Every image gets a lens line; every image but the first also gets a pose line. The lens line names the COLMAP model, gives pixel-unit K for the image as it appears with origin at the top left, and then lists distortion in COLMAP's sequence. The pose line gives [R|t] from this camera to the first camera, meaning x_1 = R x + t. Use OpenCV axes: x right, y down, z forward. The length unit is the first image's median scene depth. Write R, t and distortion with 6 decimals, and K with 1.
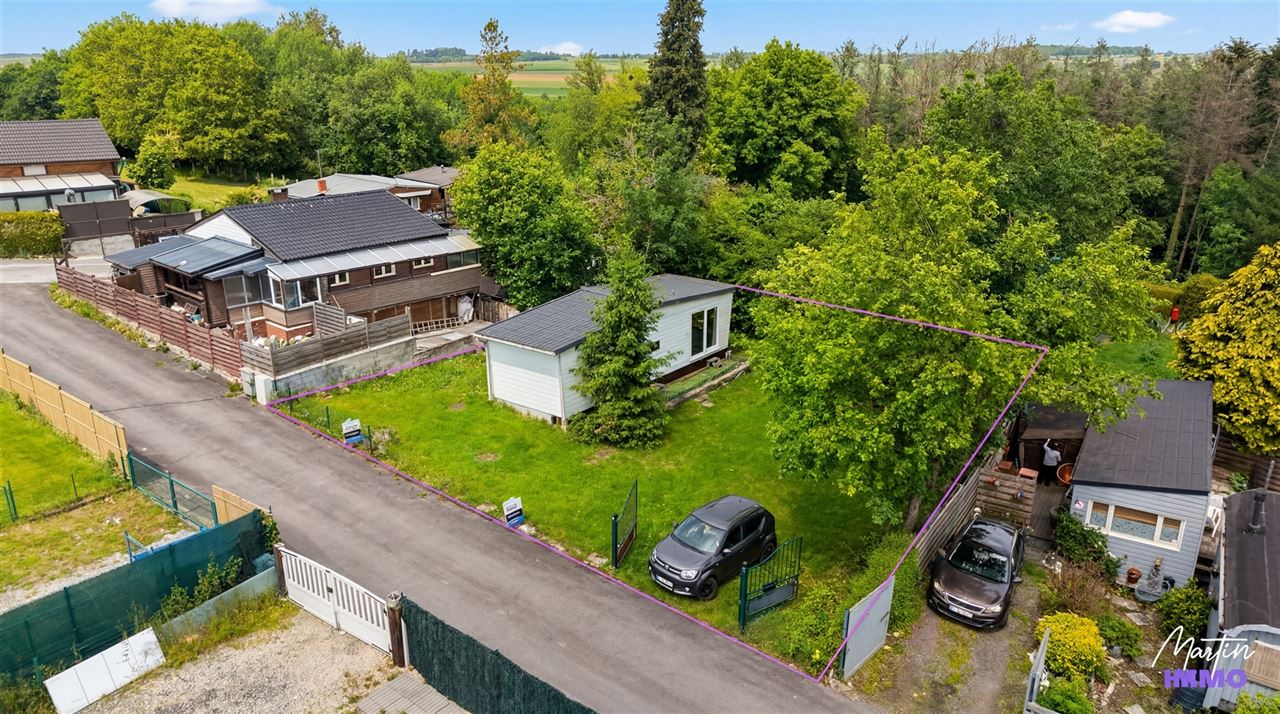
lens RADIAL K [[914.6, 0, 640.0], [0, 914.6, 357.0], [0, 0, 1]] dist [0.093521, -0.000387]
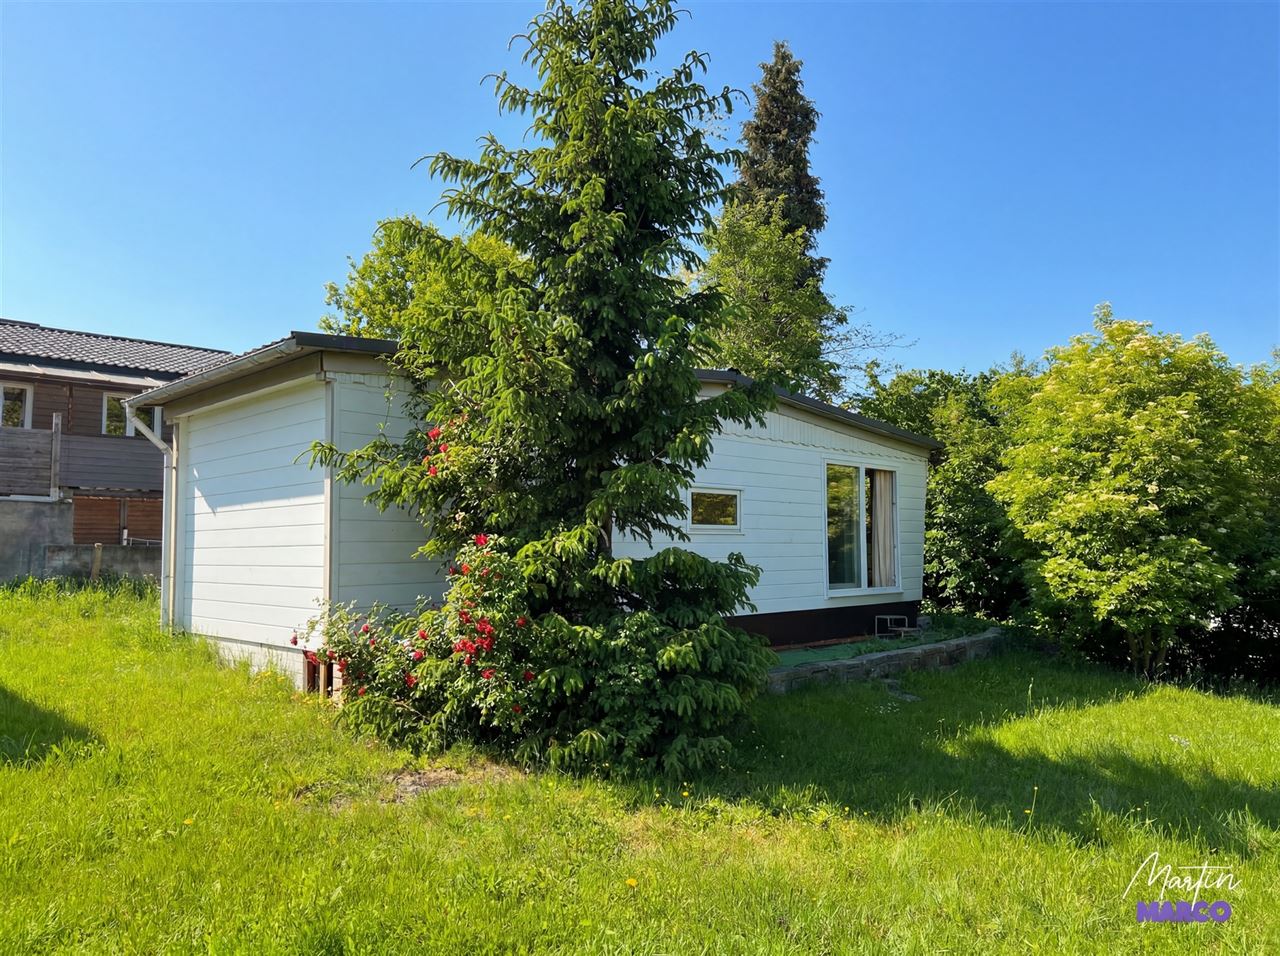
lens RADIAL K [[908.9, 0, 637.6], [0, 908.9, 473.8], [0, 0, 1]] dist [0.000439, -0.000141]
pose [[0.994948, 0.003890, -0.100318, 0.021875], [-0.043954, 0.915266, -0.400445, 0.117940], [0.090260, 0.402831, 0.910813, 0.772278]]
